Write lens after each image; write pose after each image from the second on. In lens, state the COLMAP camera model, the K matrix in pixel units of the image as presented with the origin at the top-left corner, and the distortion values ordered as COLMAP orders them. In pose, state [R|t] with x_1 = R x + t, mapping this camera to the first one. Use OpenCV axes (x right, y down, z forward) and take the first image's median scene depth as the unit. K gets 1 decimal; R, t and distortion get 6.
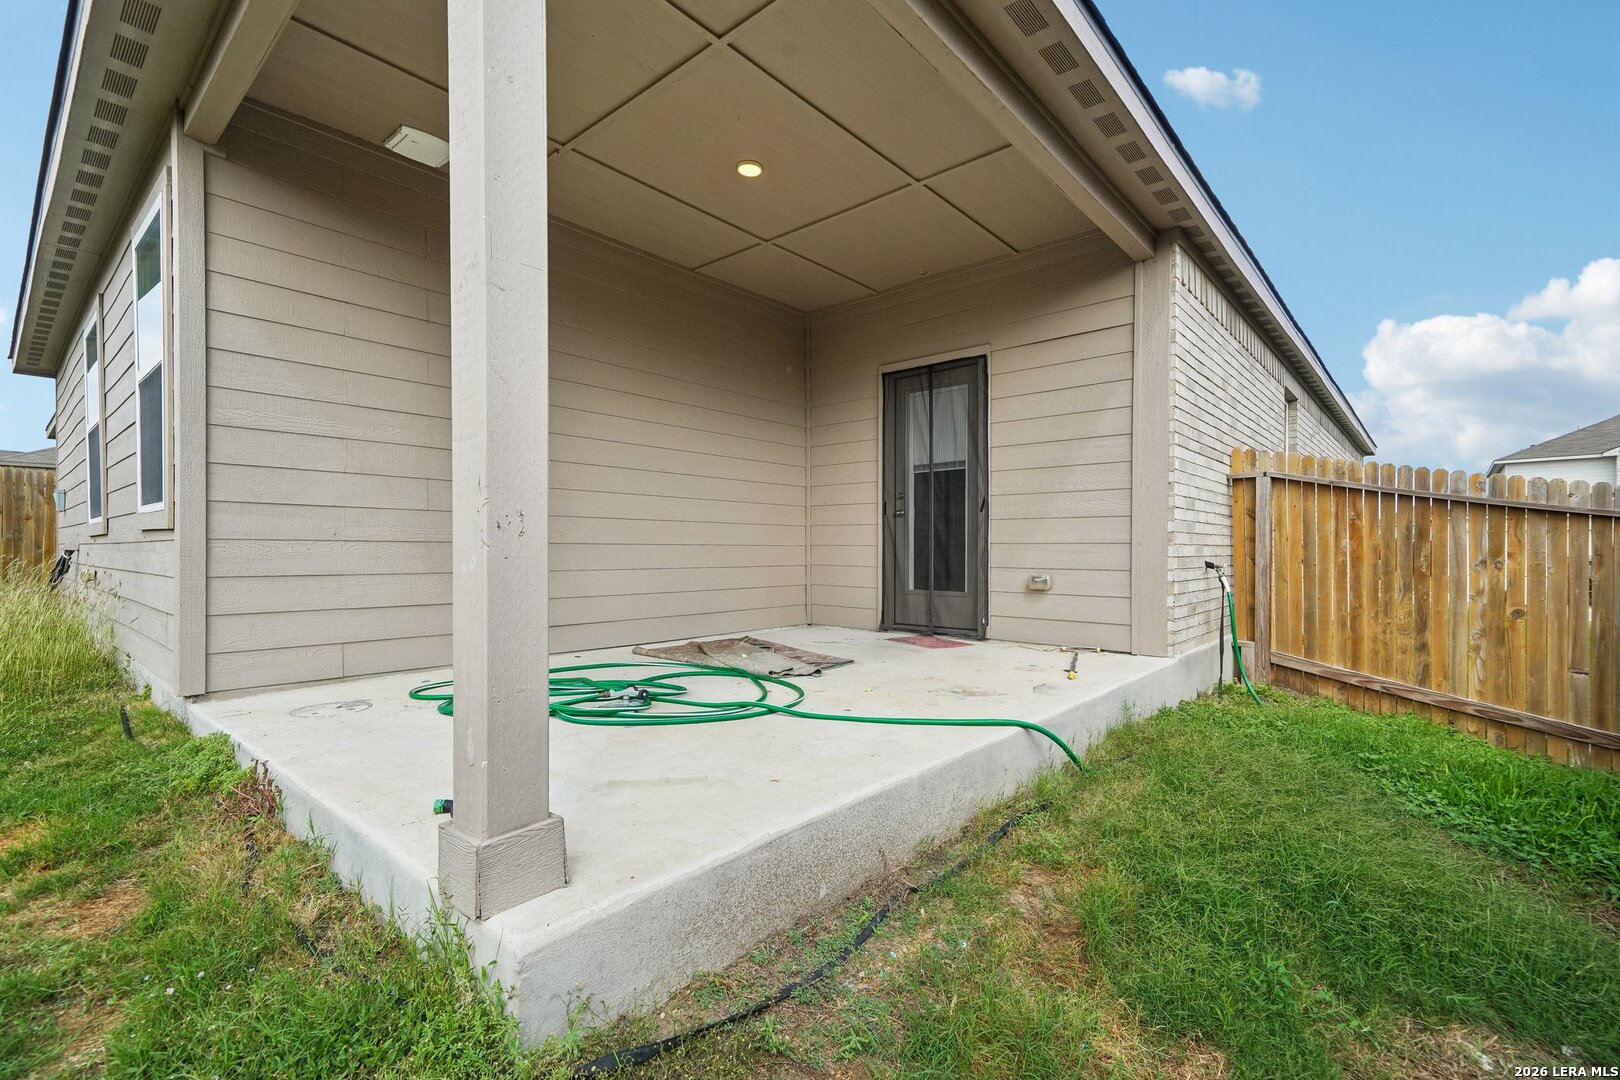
lens RADIAL K [[723.2, 0, 803.5], [0, 723.2, 556.9], [0, 0, 1]] dist [0.006766, 0.000198]
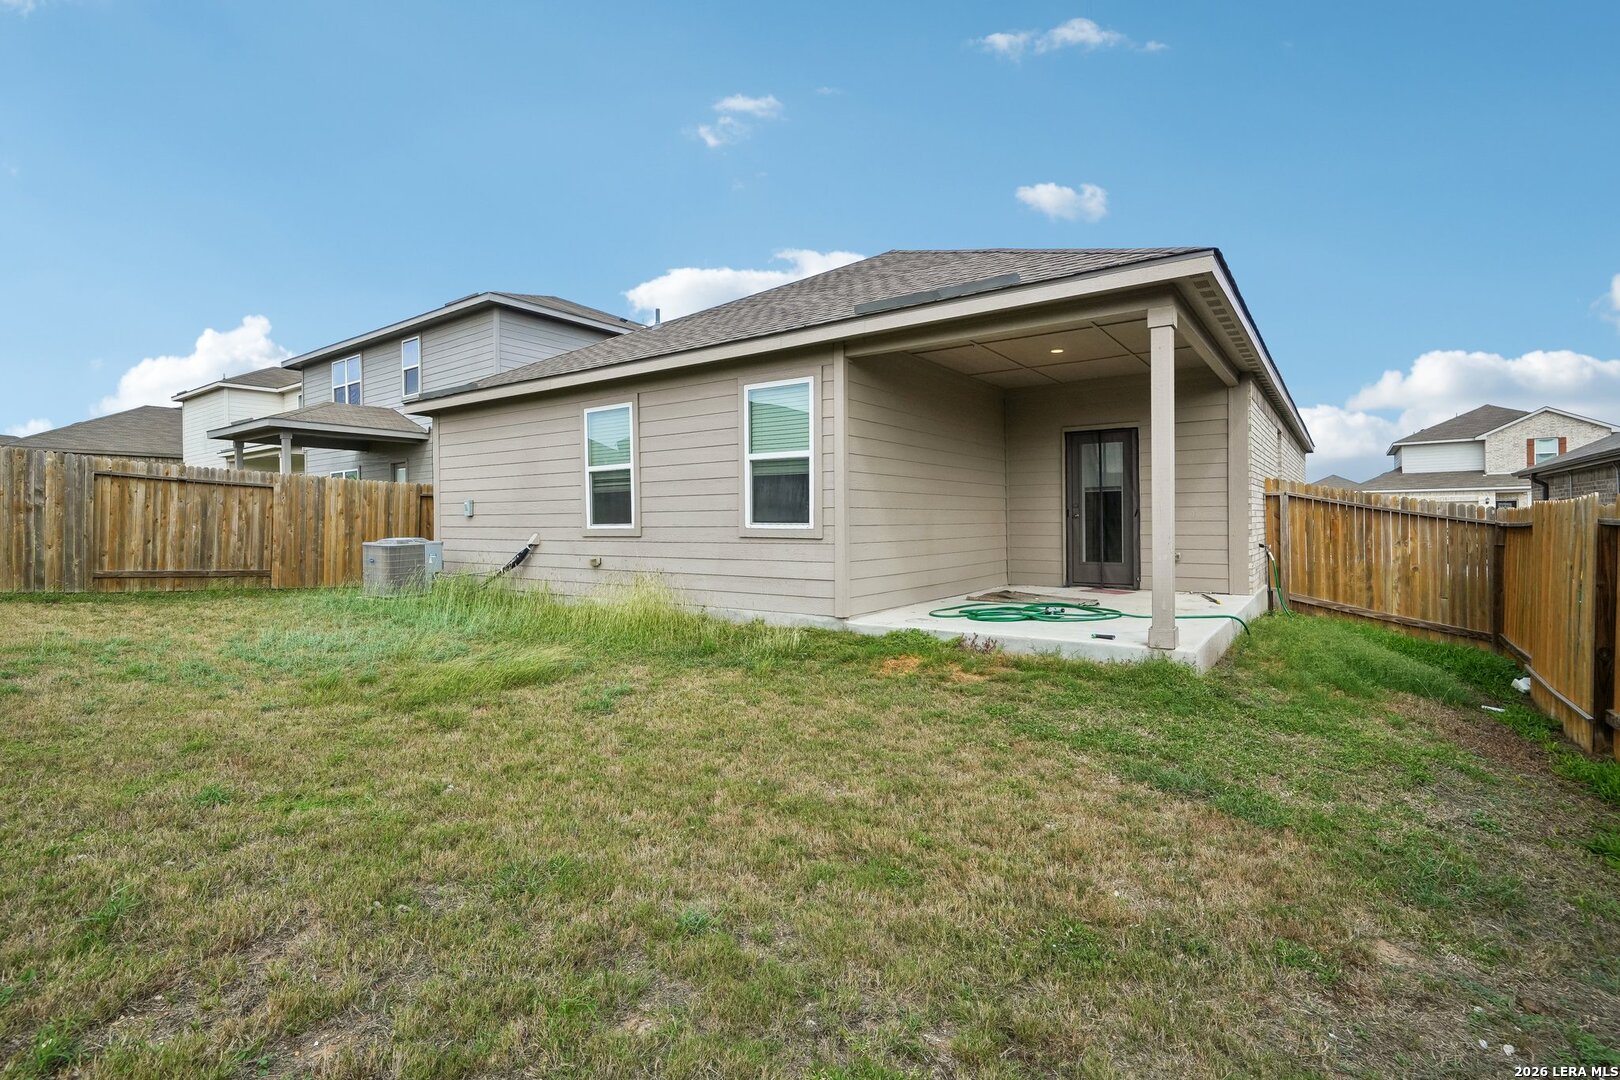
lens RADIAL K [[746.1, 0, 812.4], [0, 746.1, 522.8], [0, 0, 1]] dist [0.003842, 0.000302]
pose [[0.994937, -0.010693, 0.099934, -0.742276], [0.011367, 0.999916, -0.006175, -0.046729], [-0.099860, 0.007280, 0.994975, -0.750096]]
